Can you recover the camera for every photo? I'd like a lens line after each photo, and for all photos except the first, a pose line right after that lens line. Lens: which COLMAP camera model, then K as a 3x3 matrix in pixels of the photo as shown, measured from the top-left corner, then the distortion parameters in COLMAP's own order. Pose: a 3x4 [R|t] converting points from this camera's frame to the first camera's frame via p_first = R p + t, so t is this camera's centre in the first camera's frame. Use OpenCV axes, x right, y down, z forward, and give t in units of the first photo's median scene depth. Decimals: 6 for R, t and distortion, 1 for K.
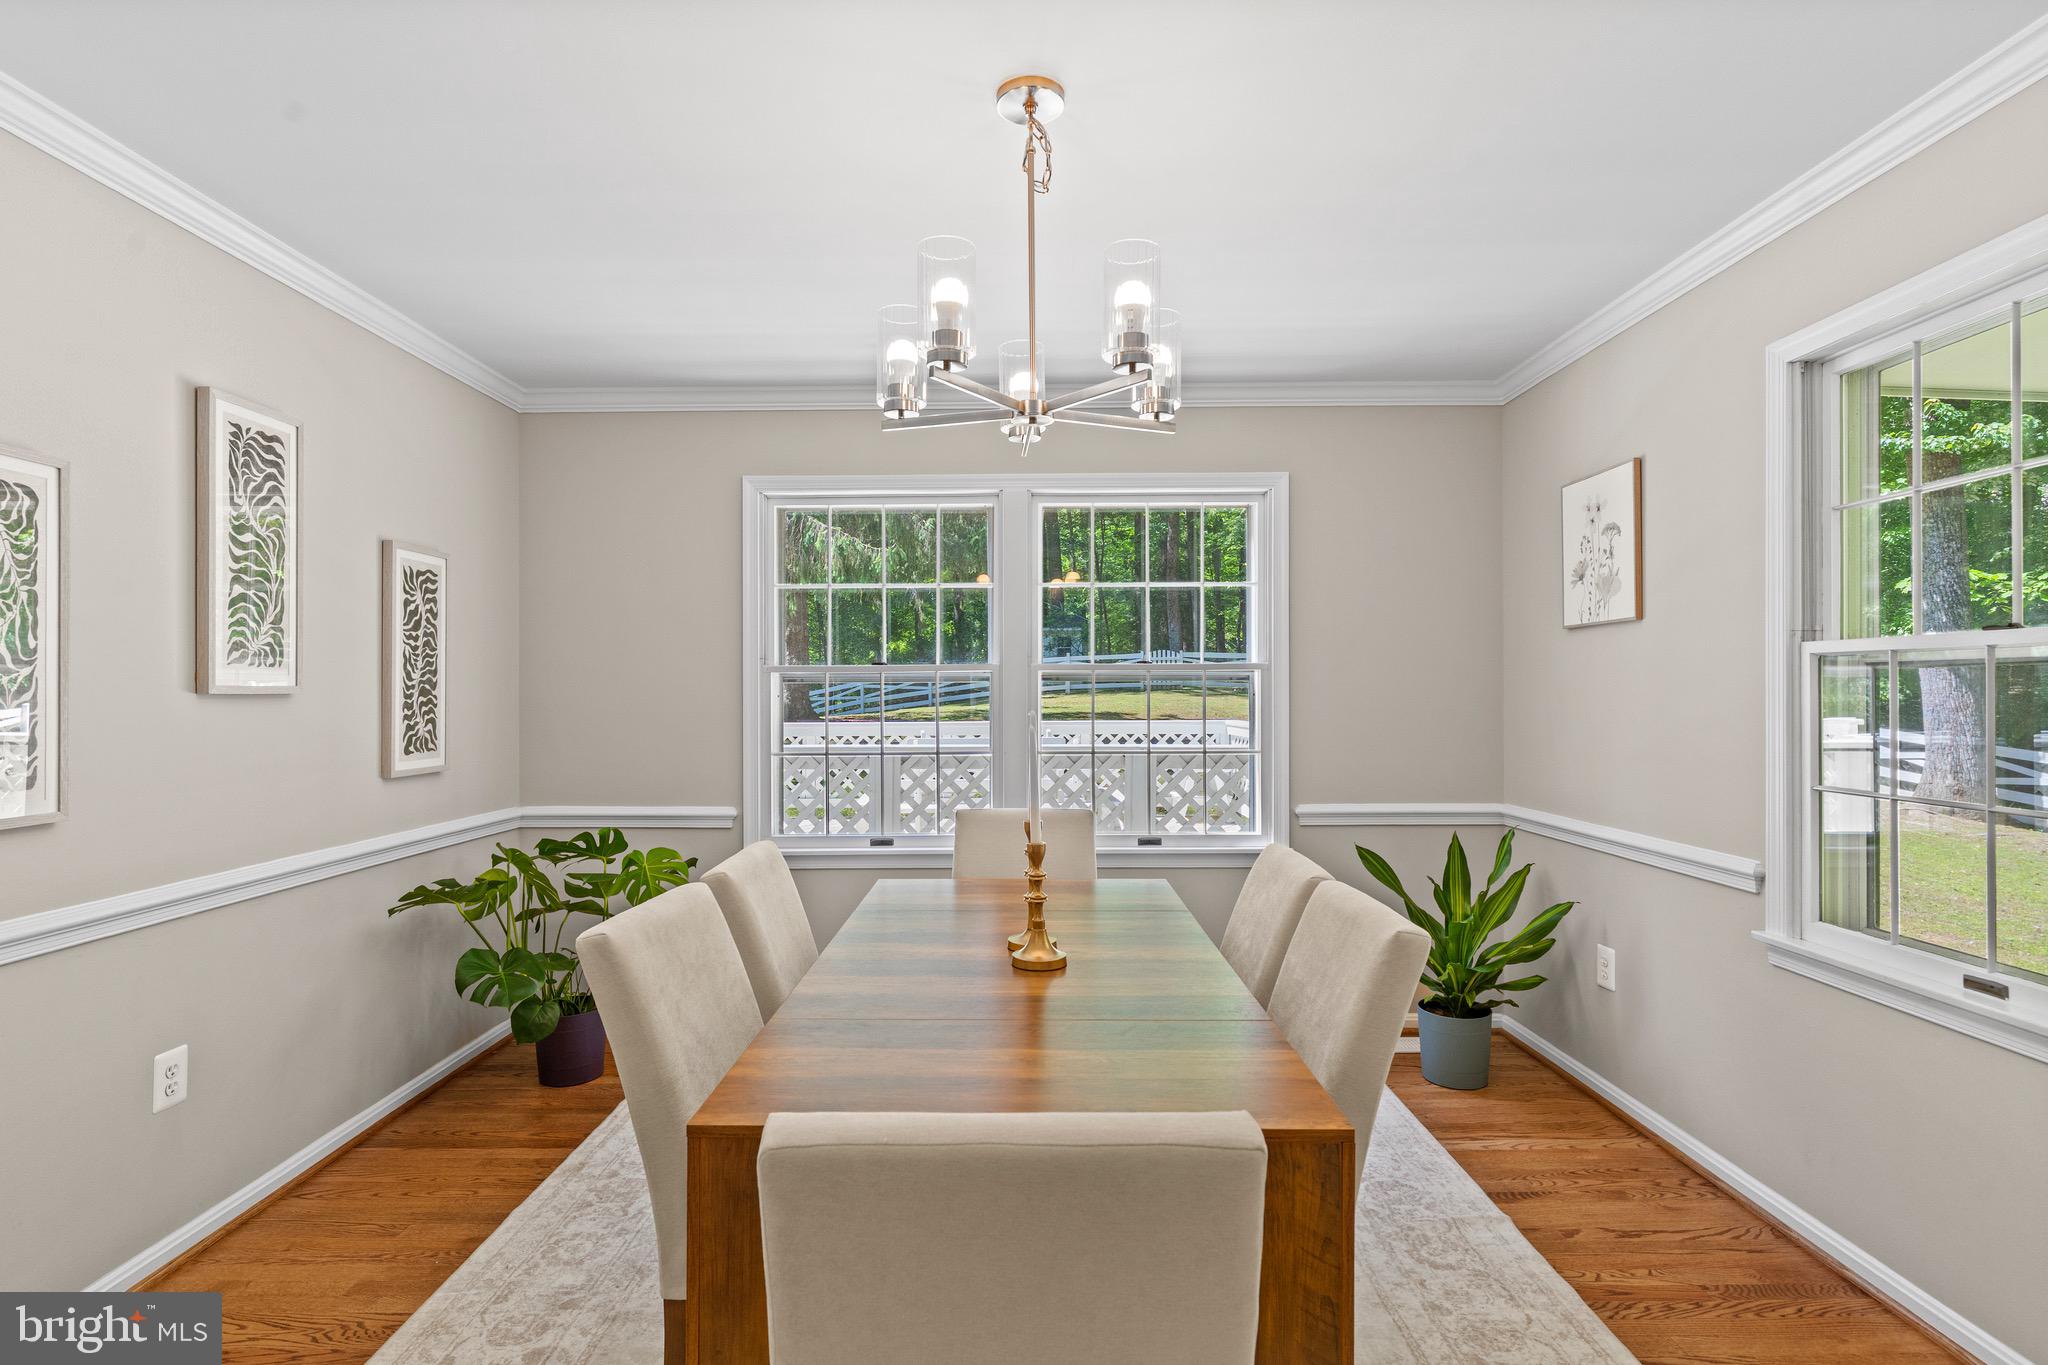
lens RADIAL K [[1019.8, 0, 1017.0], [0, 1019.8, 685.4], [0, 0, 1]] dist [-0.004603, 0.002280]
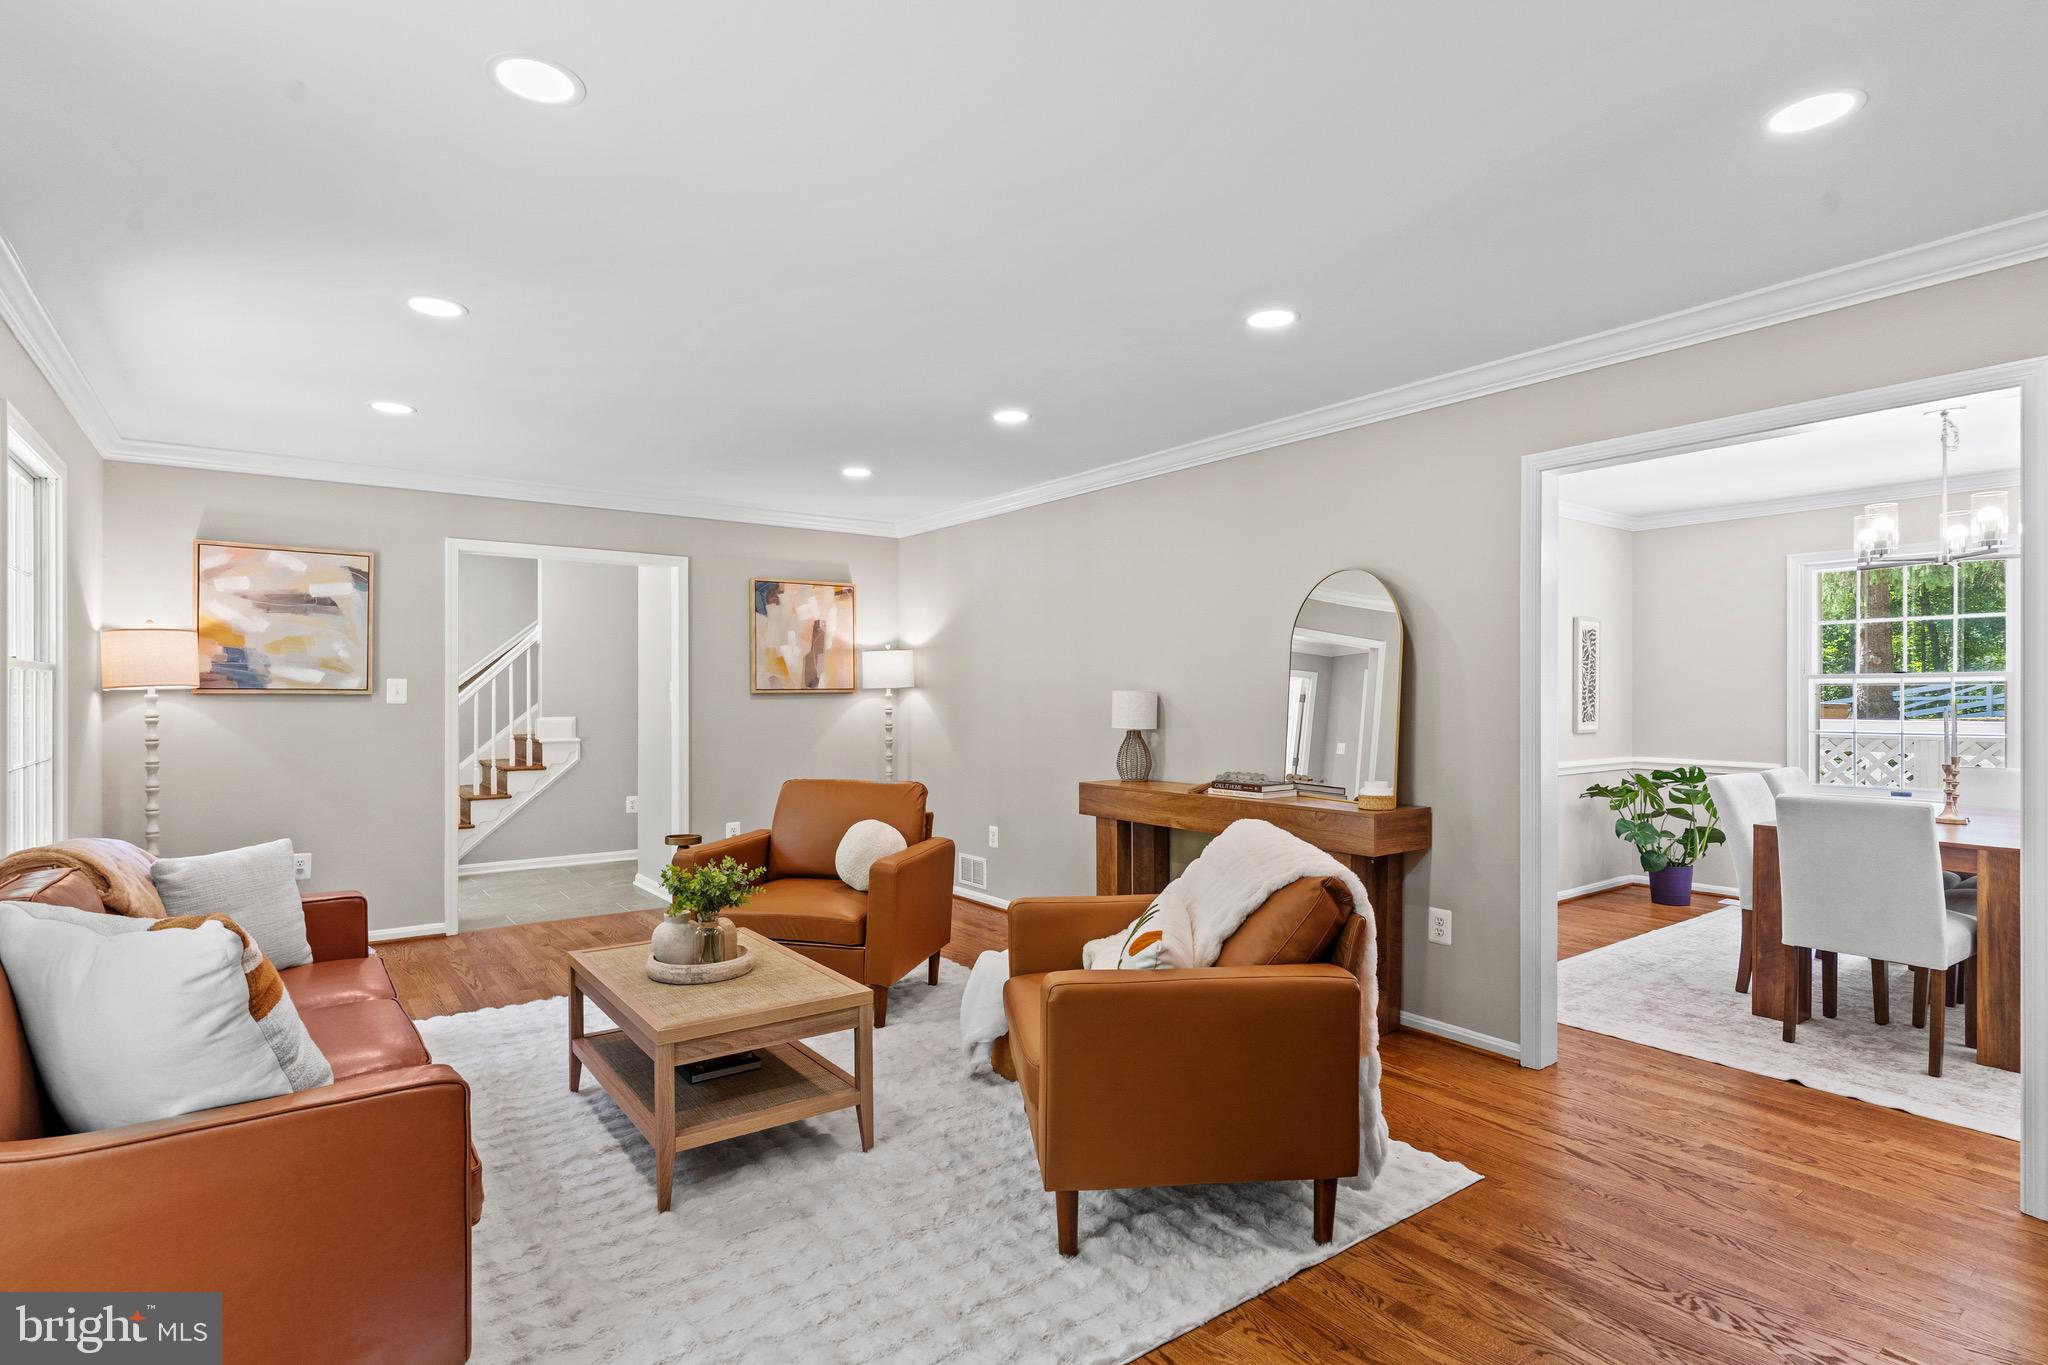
lens RADIAL K [[1019.8, 0, 1013.7], [0, 1019.8, 696.4], [0, 0, 1]] dist [-0.004603, 0.002280]
pose [[0.601765, 0.004601, -0.798660, 0.376573], [0.000507, 0.999981, 0.006143, 0.004347], [0.798673, -0.004101, 0.601752, -1.262052]]
